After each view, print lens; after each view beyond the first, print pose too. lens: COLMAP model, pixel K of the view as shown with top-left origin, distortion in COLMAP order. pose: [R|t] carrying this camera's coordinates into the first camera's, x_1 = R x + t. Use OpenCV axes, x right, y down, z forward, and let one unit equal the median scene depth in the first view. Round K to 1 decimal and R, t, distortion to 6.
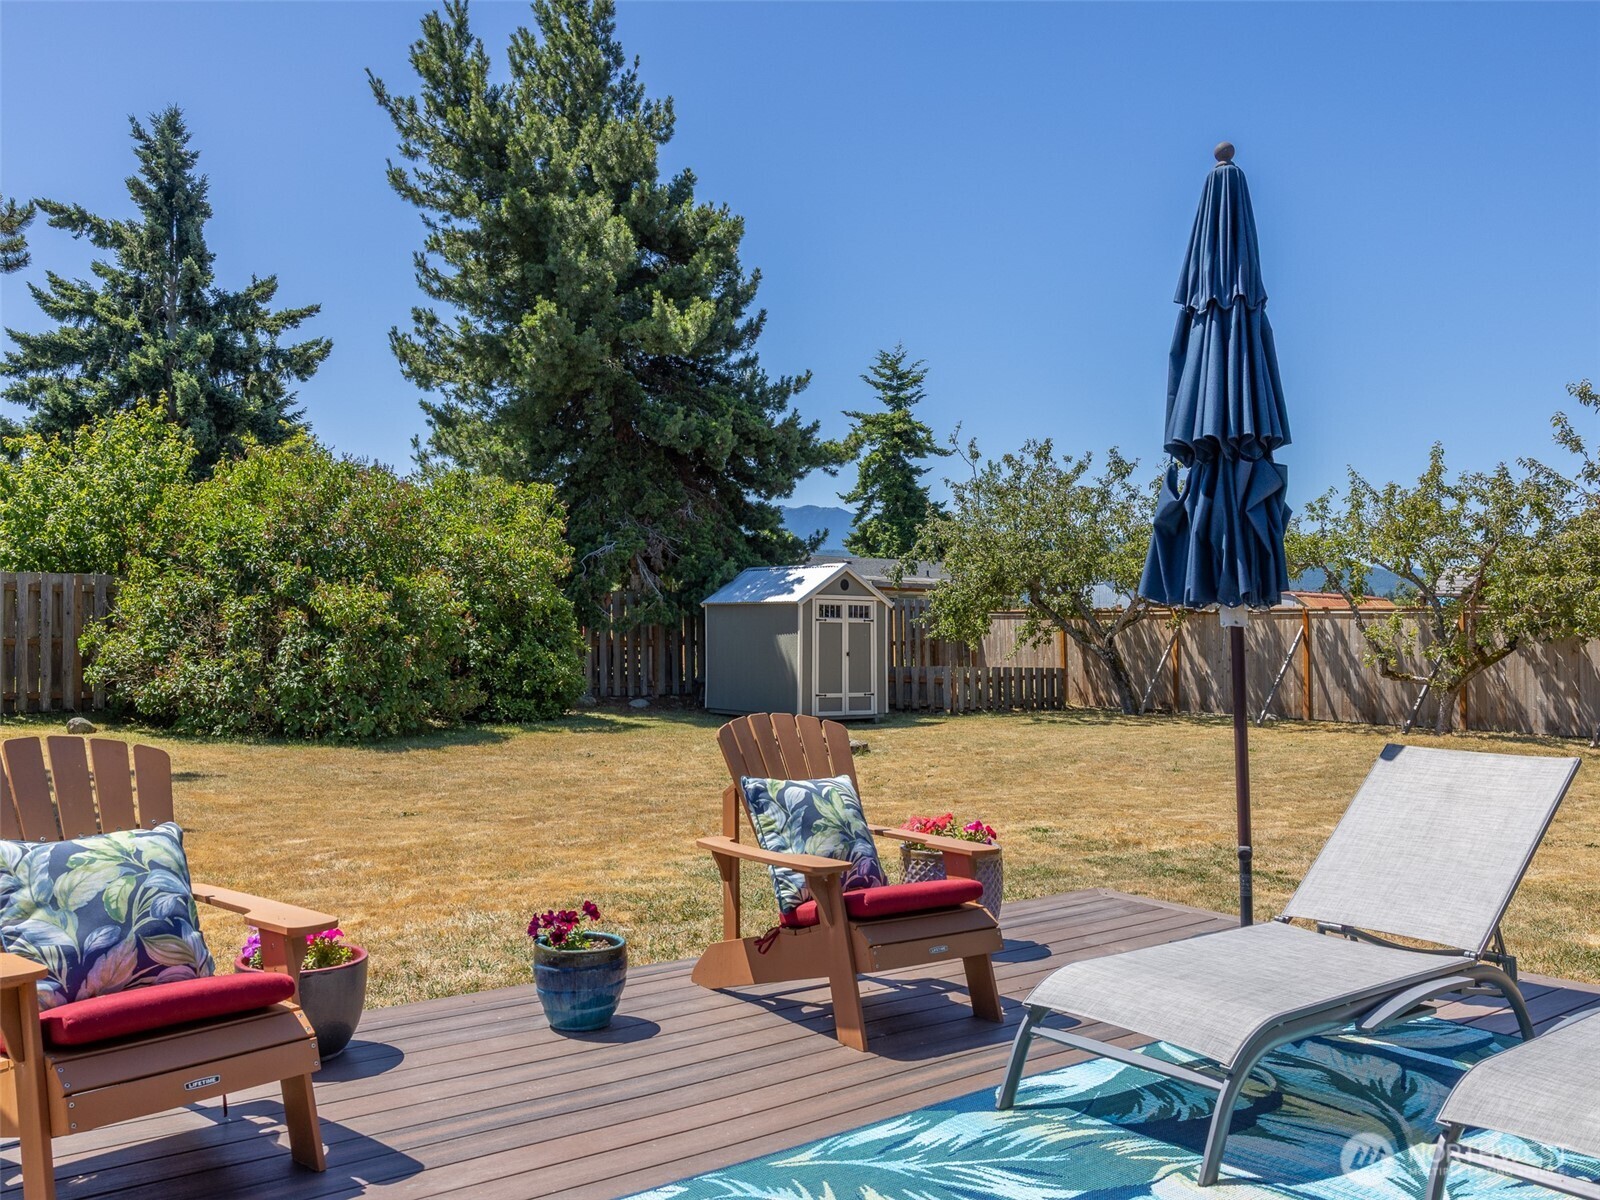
lens RADIAL K [[1352.1, 0, 714.8], [0, 1352.1, 608.1], [0, 0, 1]] dist [-0.003730, 0.011276]
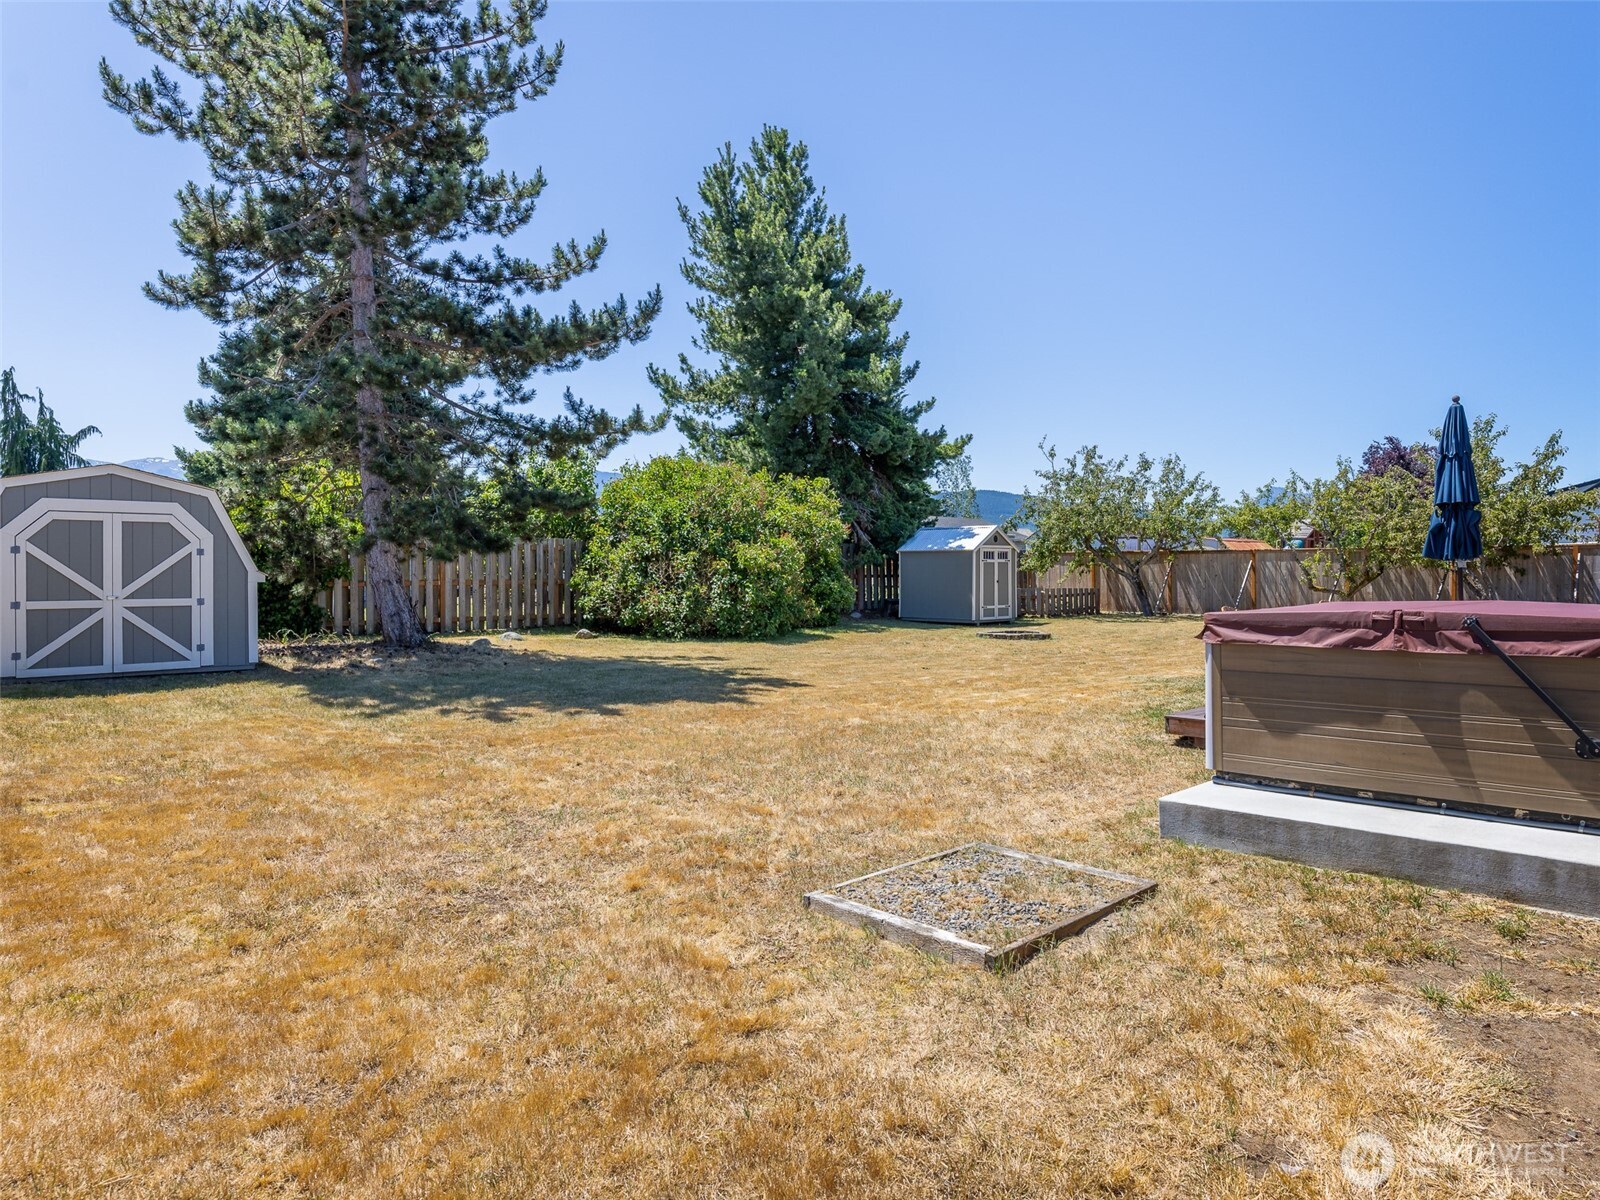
lens RADIAL K [[1106.0, 0, 821.2], [0, 1106.0, 580.8], [0, 0, 1]] dist [0.001481, -0.009613]
pose [[0.985272, -0.017174, 0.170128, -0.300401], [0.011918, 0.999421, 0.031863, -0.010576], [-0.170577, -0.029366, 0.984907, -0.240781]]
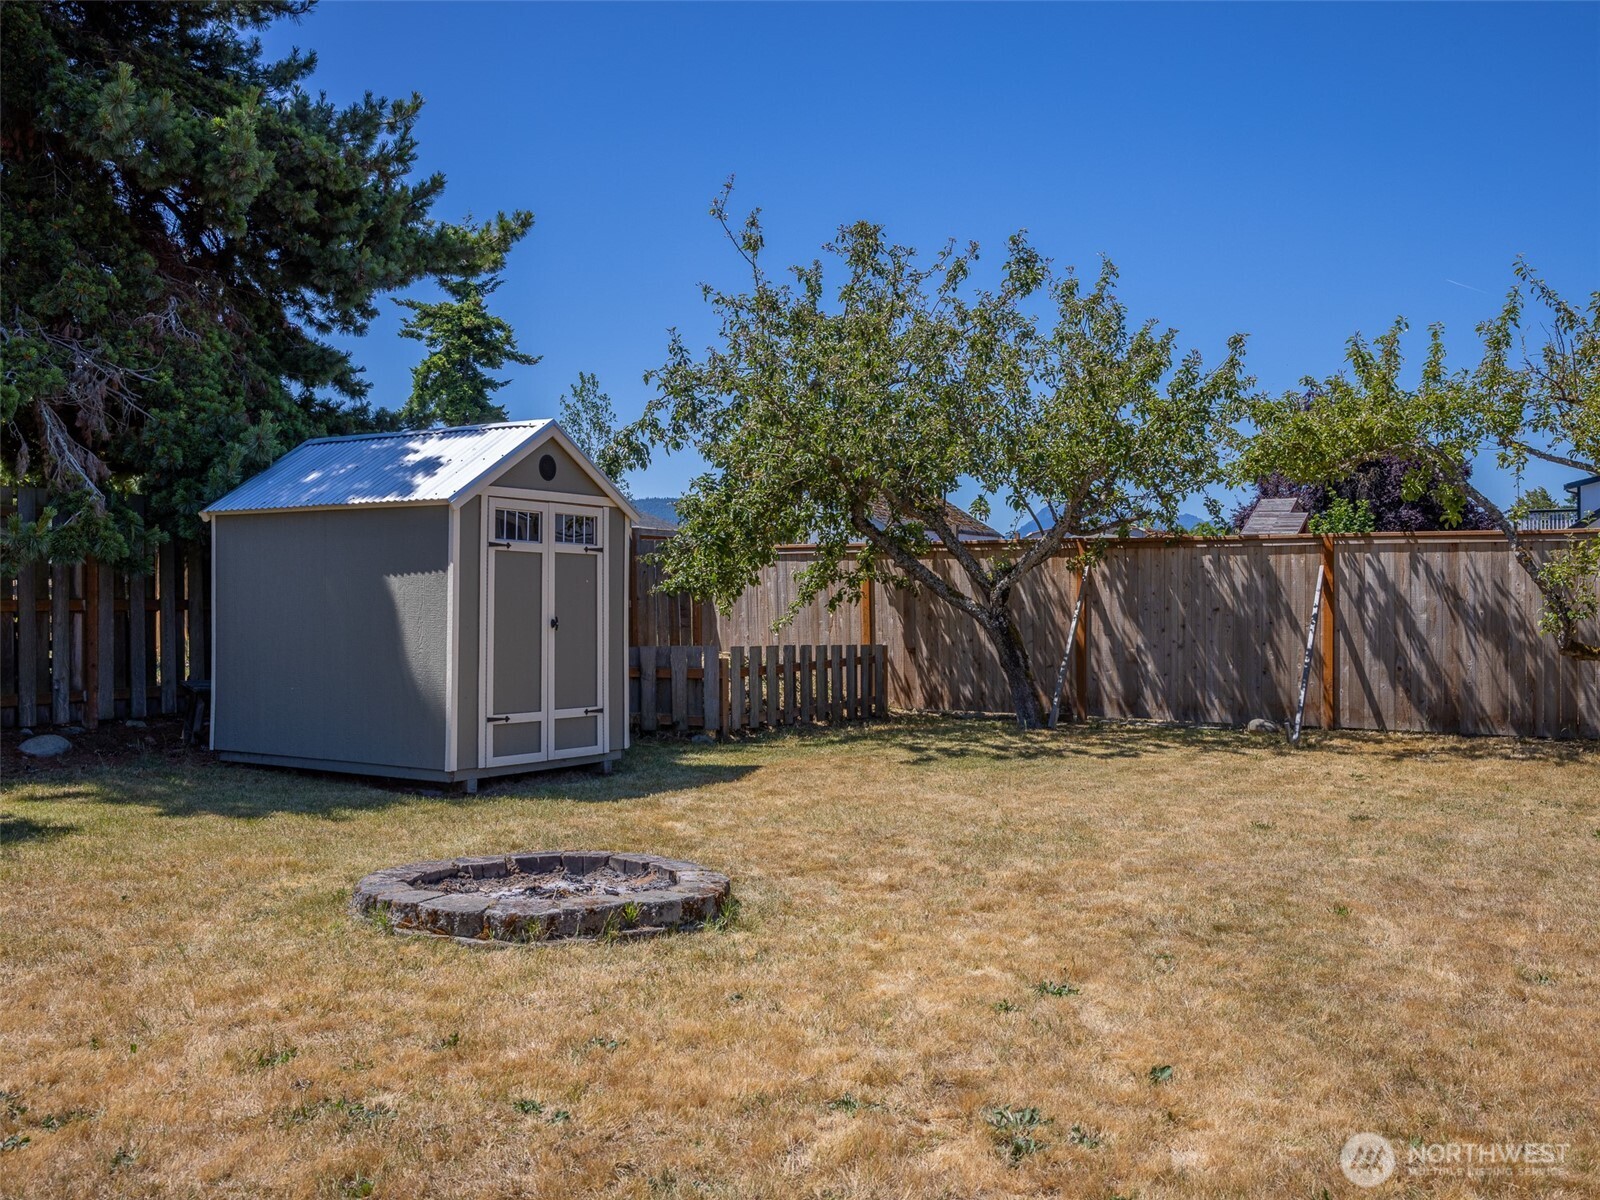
lens RADIAL K [[1439.5, 0, 763.4], [0, 1439.5, 594.3], [0, 0, 1]] dist [-0.042493, 0.038867]
pose [[0.929932, -0.004113, 0.367709, -0.010469], [-0.000067, 0.999936, 0.011354, 0.016977], [-0.367732, -0.010583, 0.929872, 0.478595]]
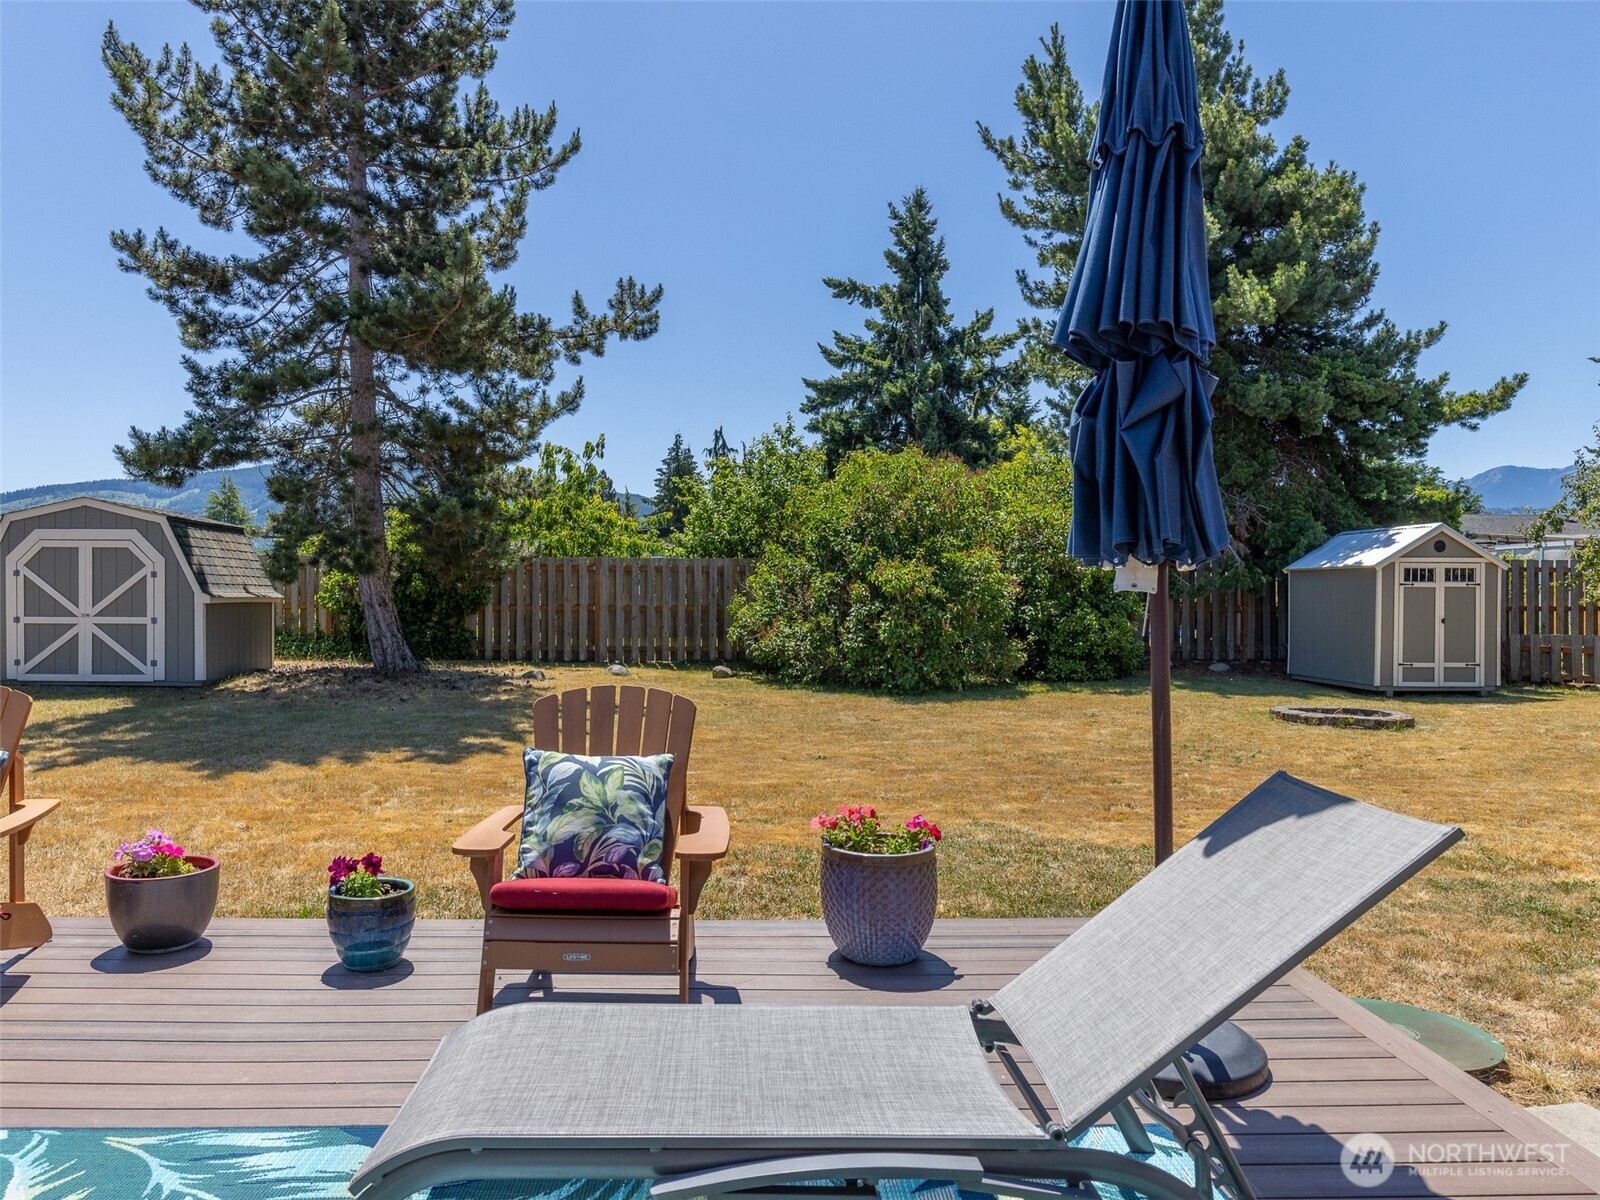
lens RADIAL K [[1106.0, 0, 718.5], [0, 1106.0, 599.2], [0, 0, 1]] dist [0.001481, -0.009613]
pose [[0.810731, -0.006473, -0.585383, 0.124220], [0.016775, 0.999785, 0.012176, 0.001361], [0.585179, -0.019691, 0.810665, 0.085156]]
